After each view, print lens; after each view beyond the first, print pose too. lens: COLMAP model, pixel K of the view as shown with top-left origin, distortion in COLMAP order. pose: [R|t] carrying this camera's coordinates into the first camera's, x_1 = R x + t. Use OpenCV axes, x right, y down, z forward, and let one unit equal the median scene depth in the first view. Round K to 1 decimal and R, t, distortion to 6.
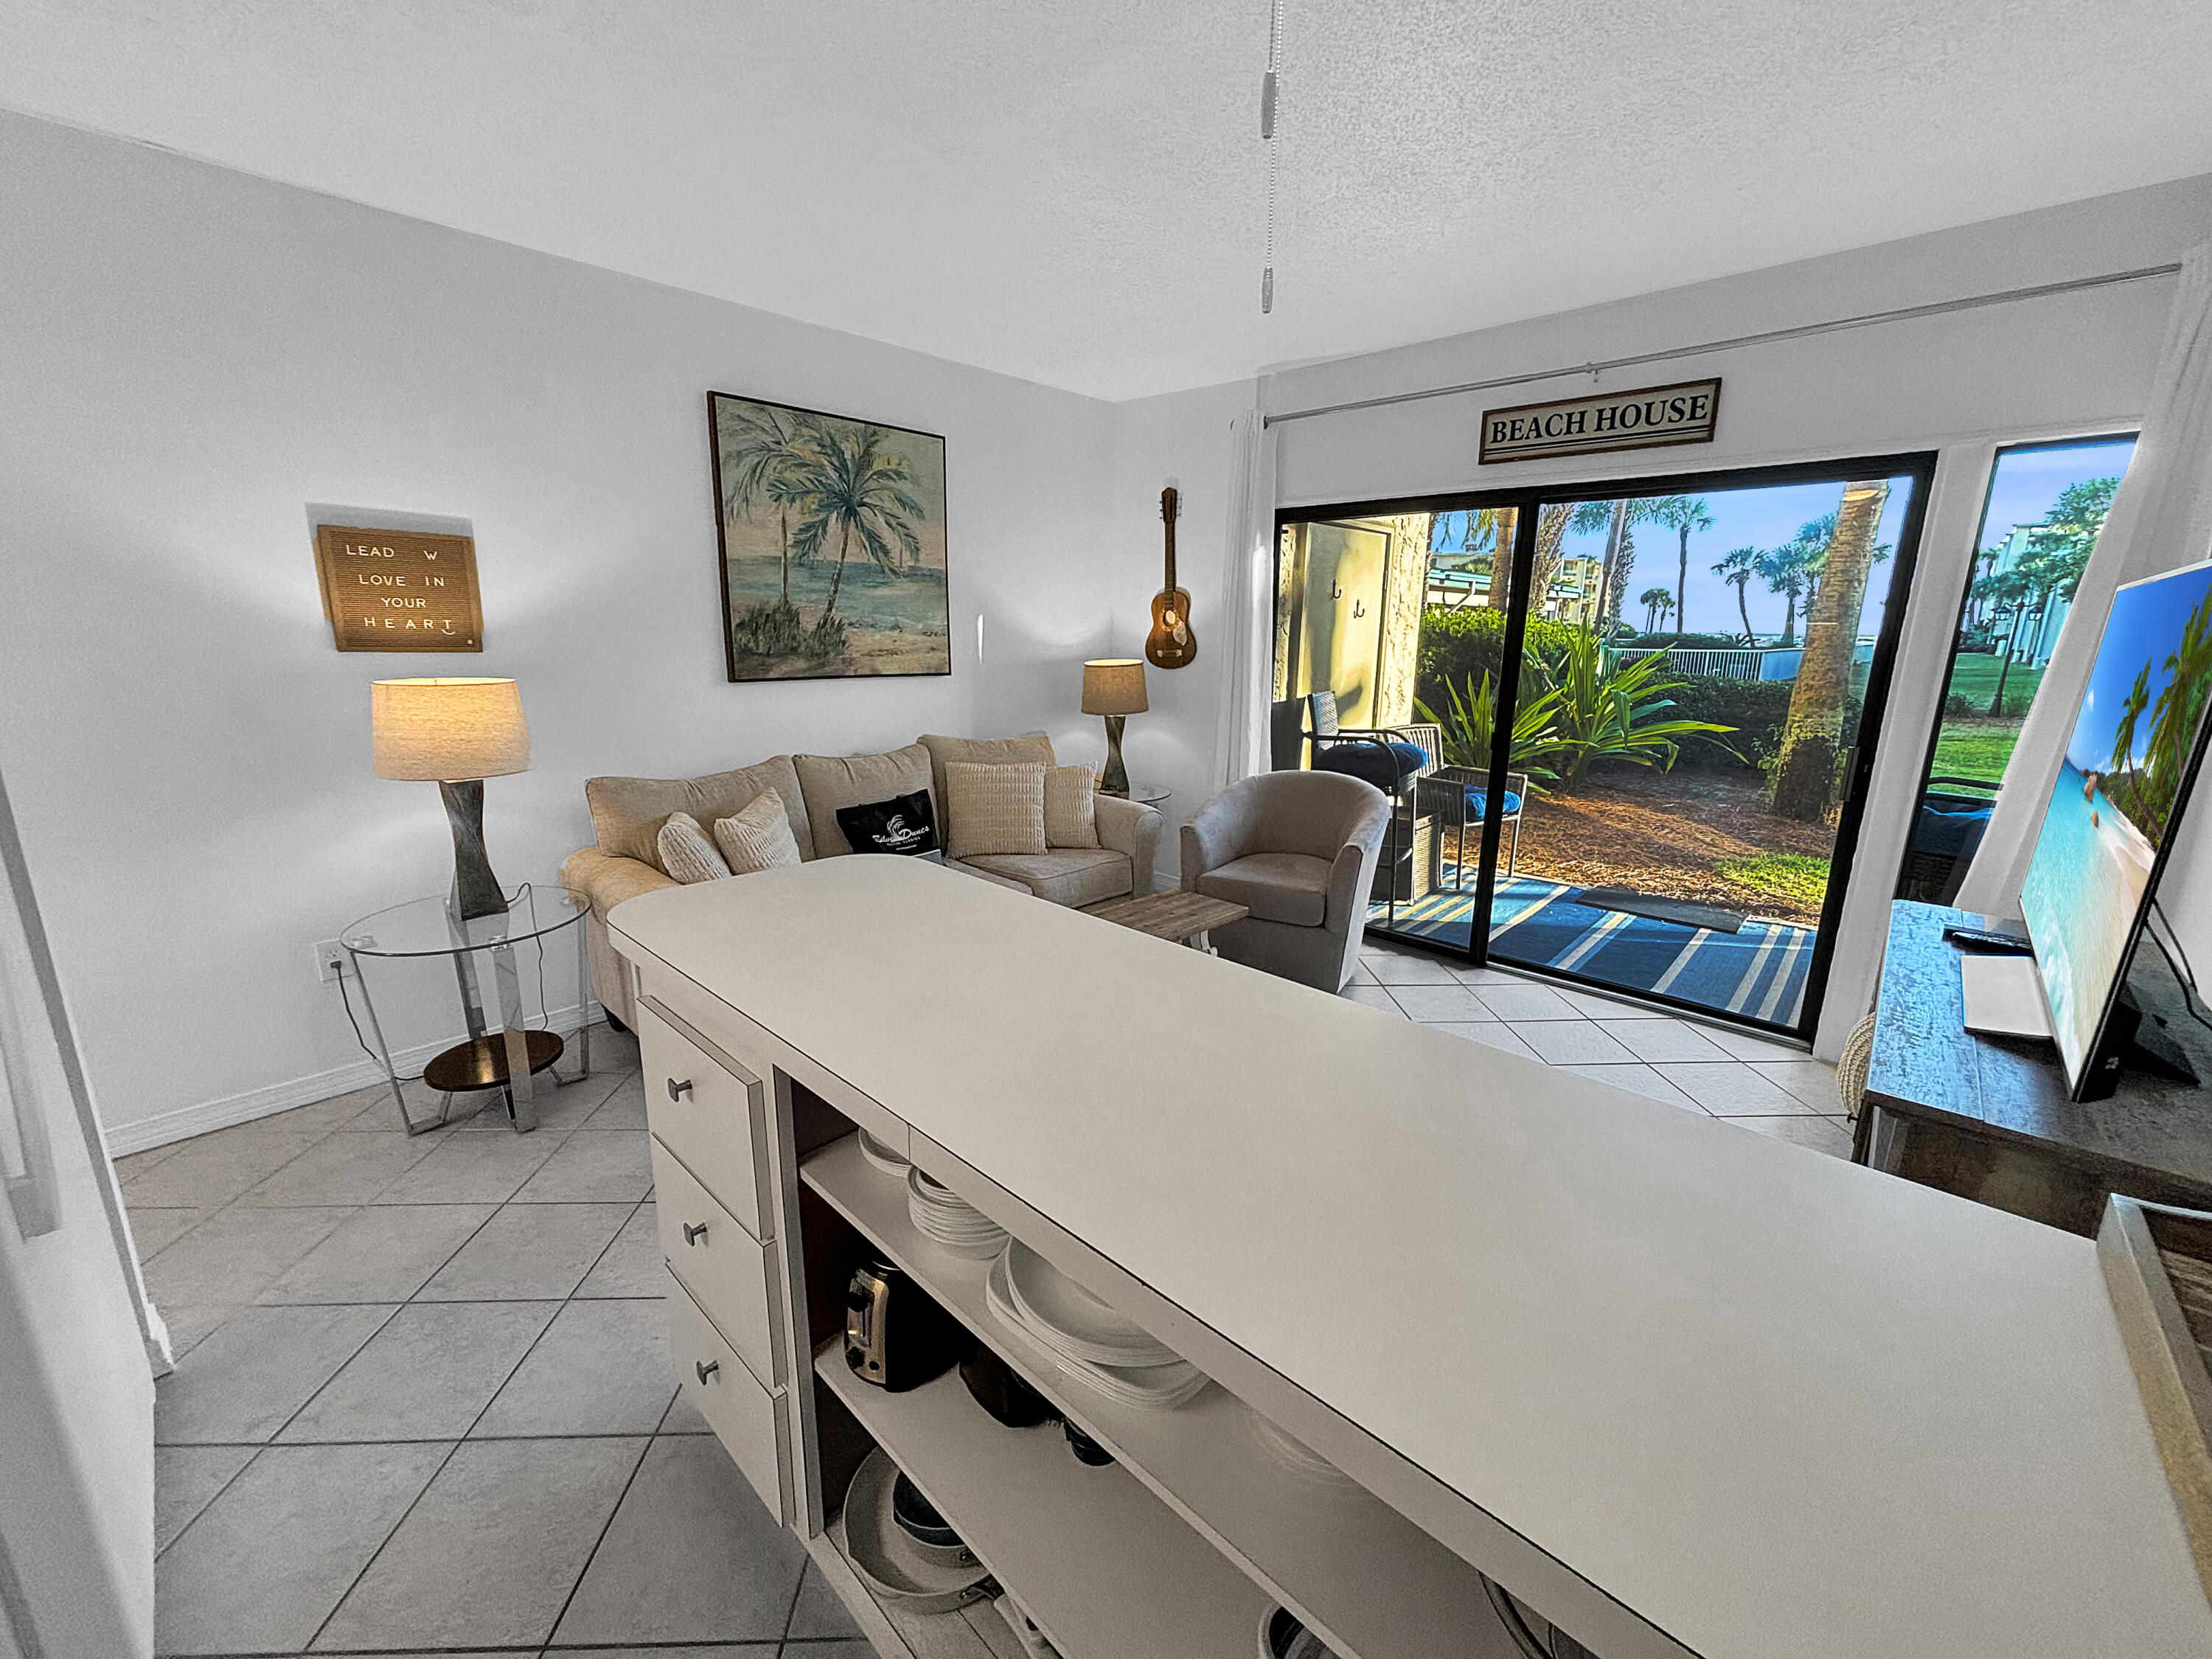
lens RADIAL K [[896.9, 0, 1107.6], [0, 896.9, 832.0], [0, 0, 1]] dist [0.002922, -0.000646]
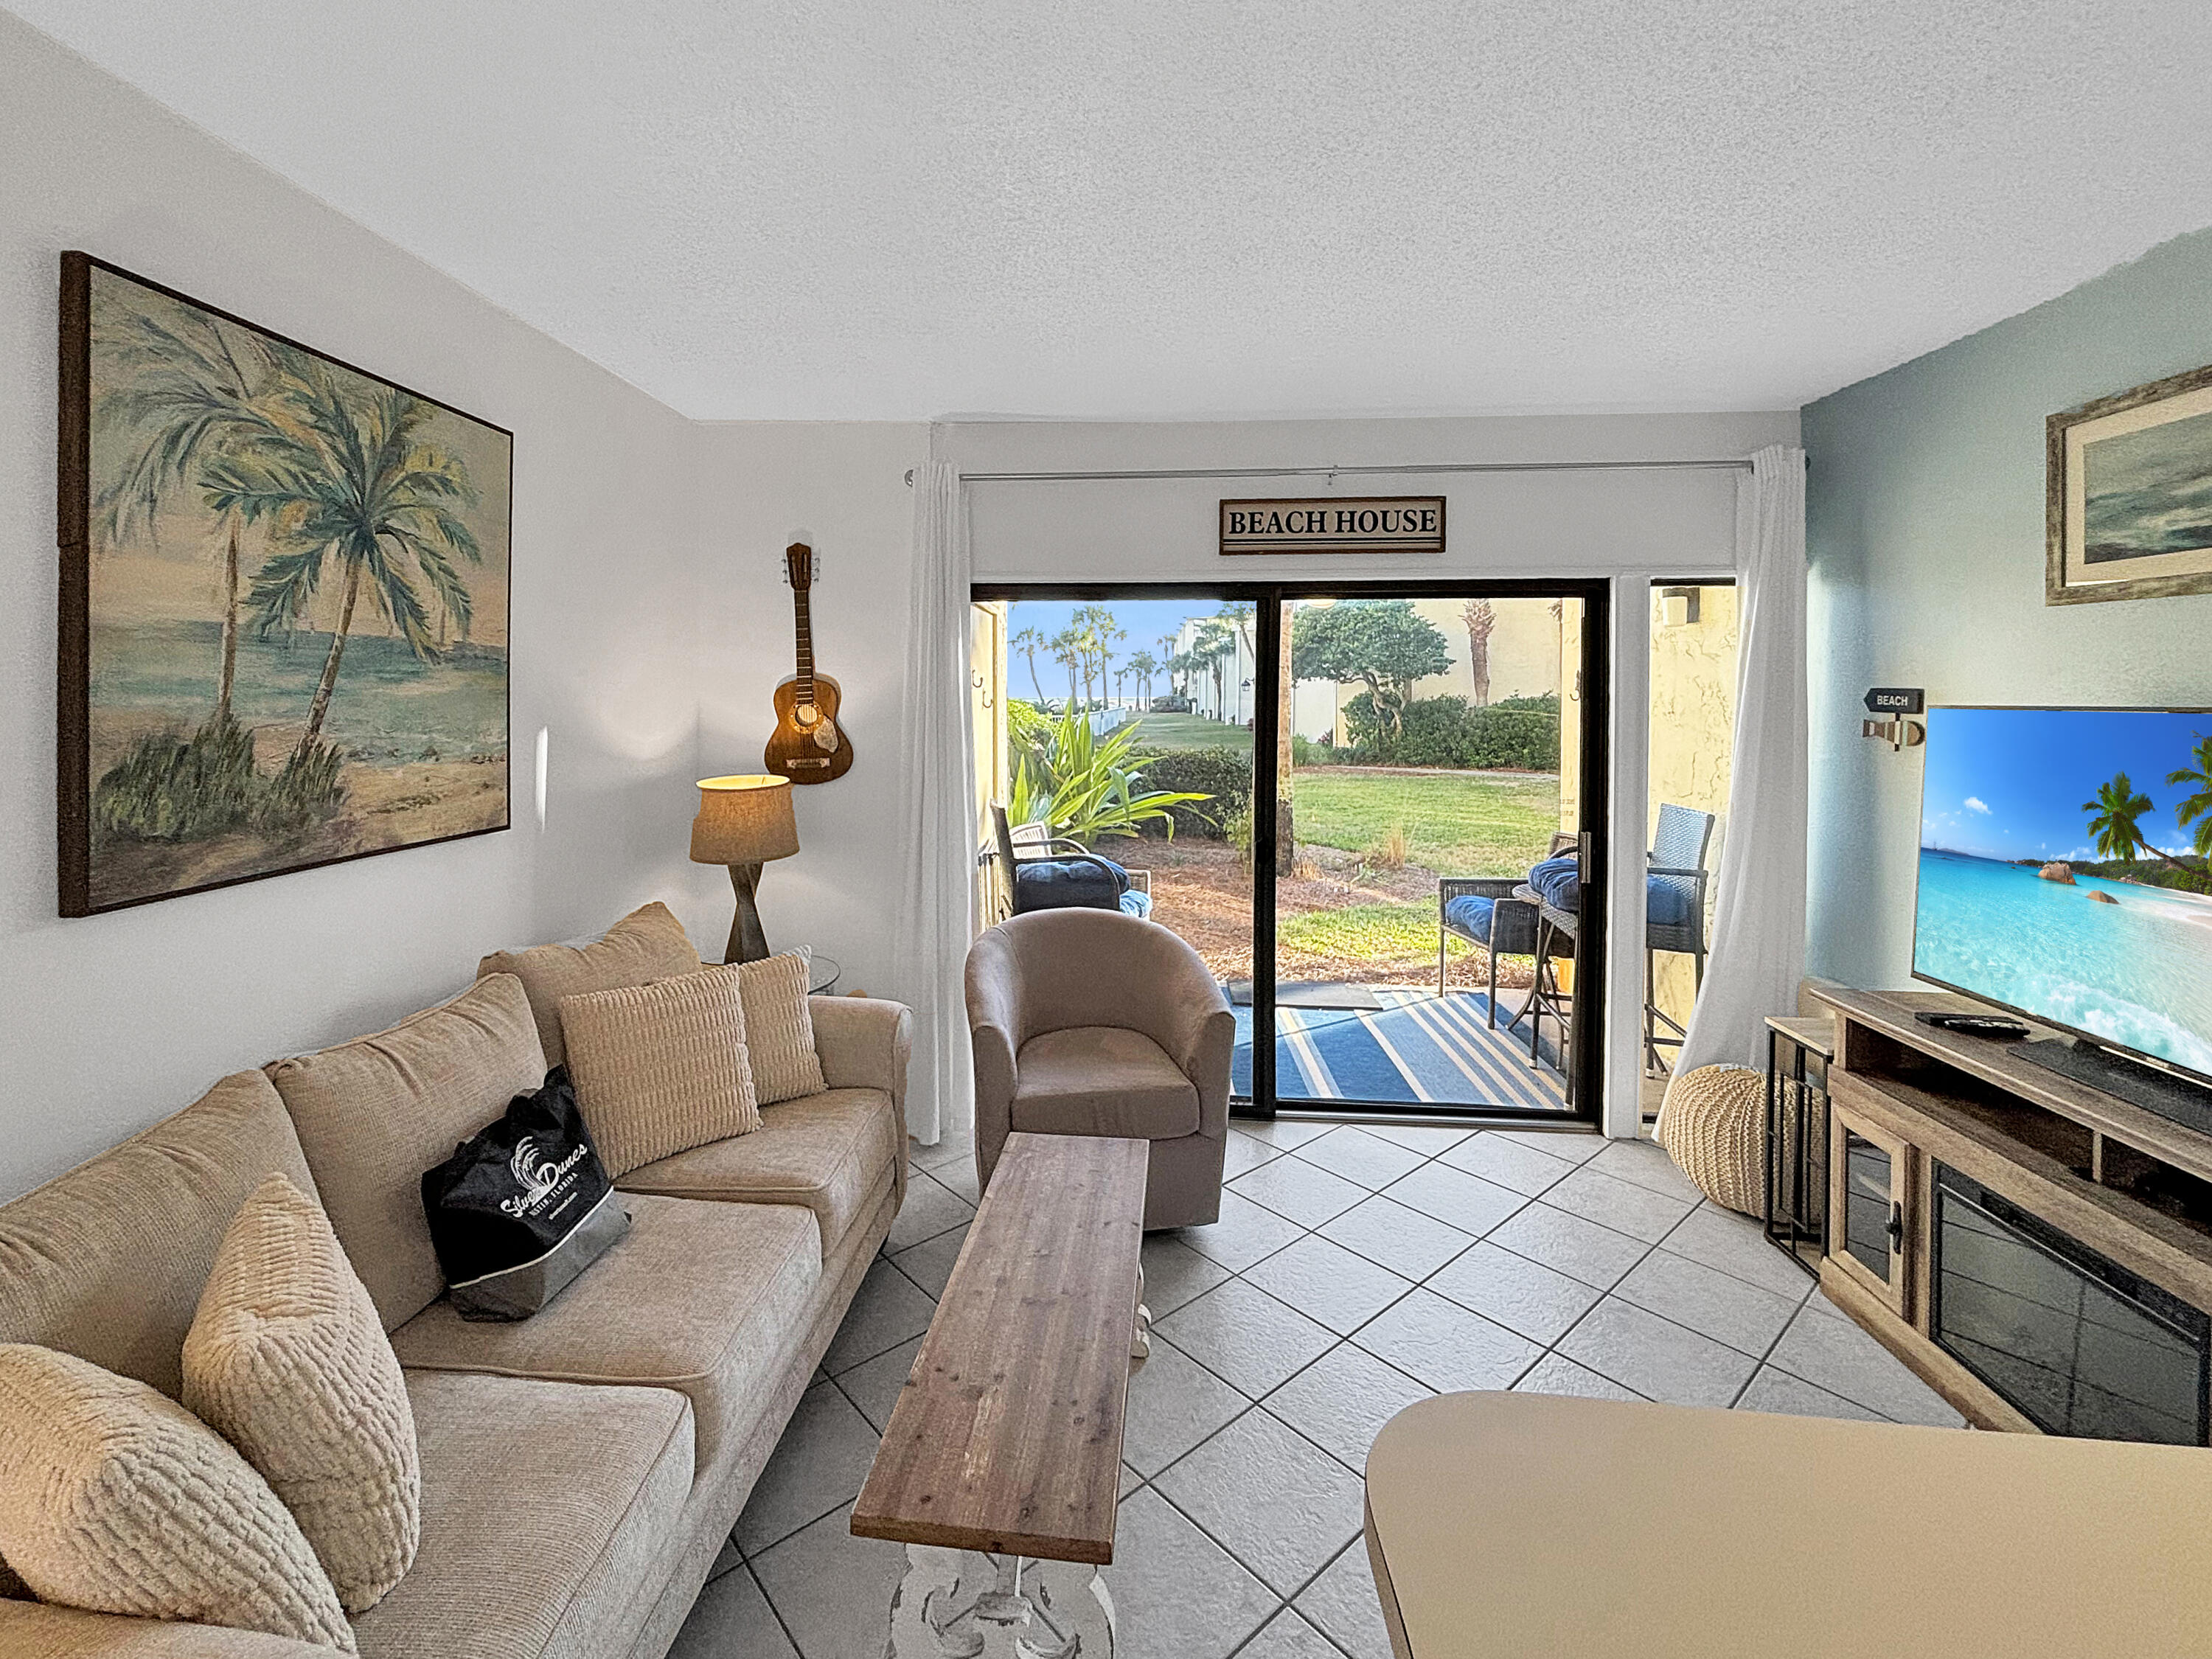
lens RADIAL K [[950.7, 0, 1046.3], [0, 950.7, 716.2], [0, 0, 1]] dist [-0.002491, -0.000845]
pose [[0.802468, -0.020970, 0.596326, -0.294752], [0.138376, 0.978678, -0.151795, -0.119546], [-0.580428, 0.204328, 0.788260, 0.357359]]
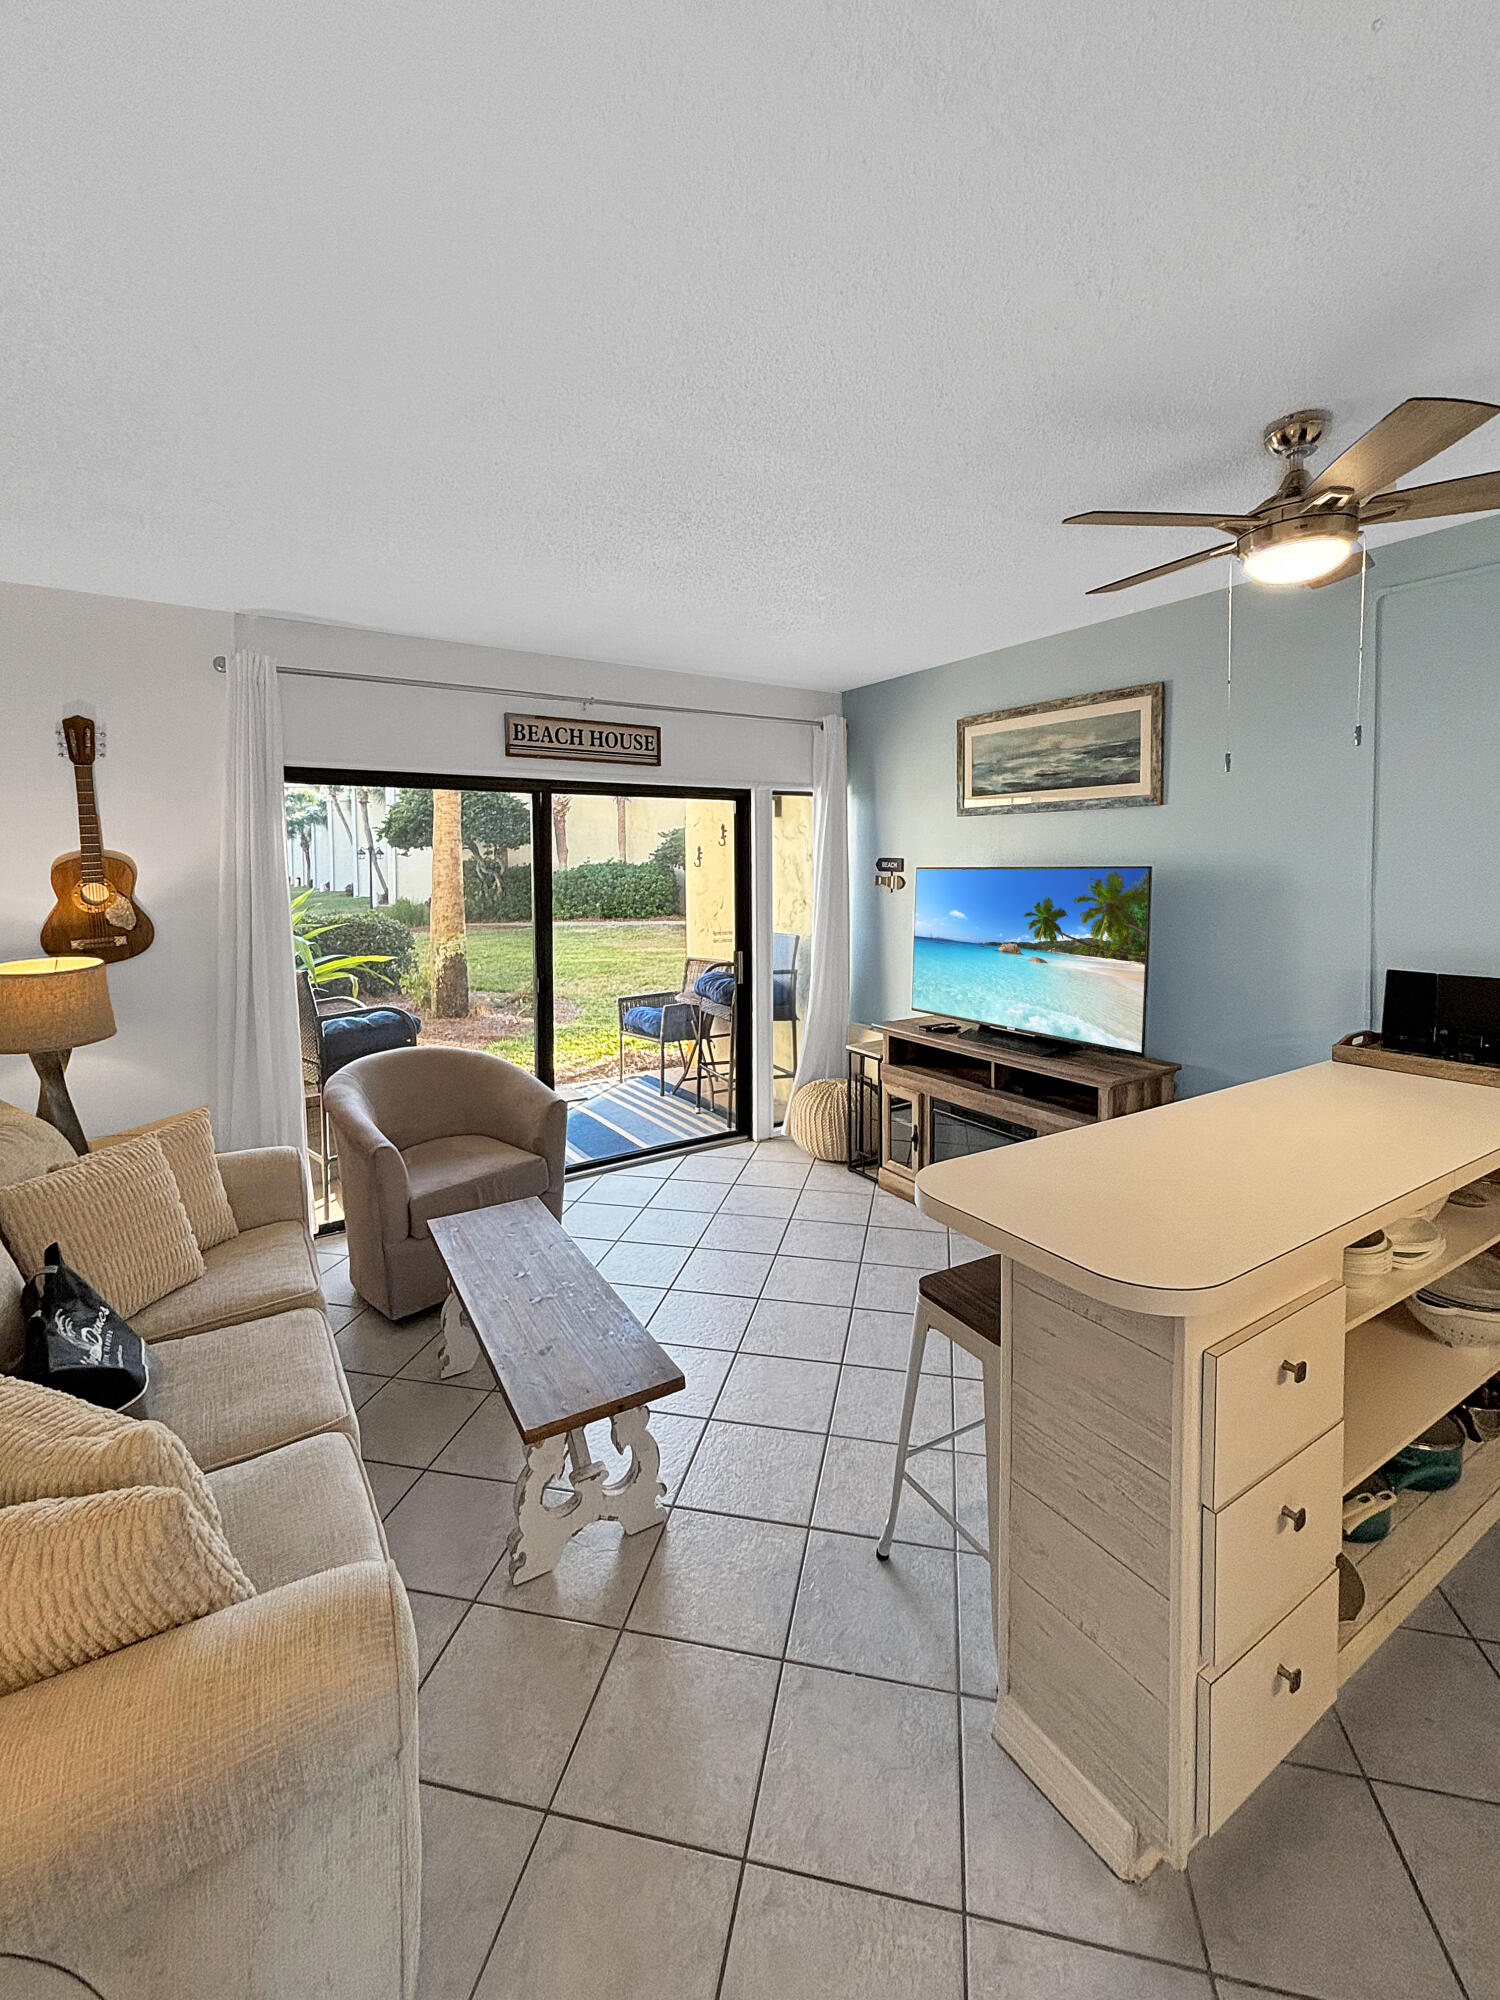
lens RADIAL K [[859.6, 0, 739.3], [0, 859.6, 894.2], [0, 0, 1]] dist [-0.002491, -0.000845]
pose [[0.268671, -0.051227, 0.961869, -0.560018], [0.226584, 0.973925, -0.011421, -0.146657], [-0.936203, 0.221012, 0.273273, 0.433496]]
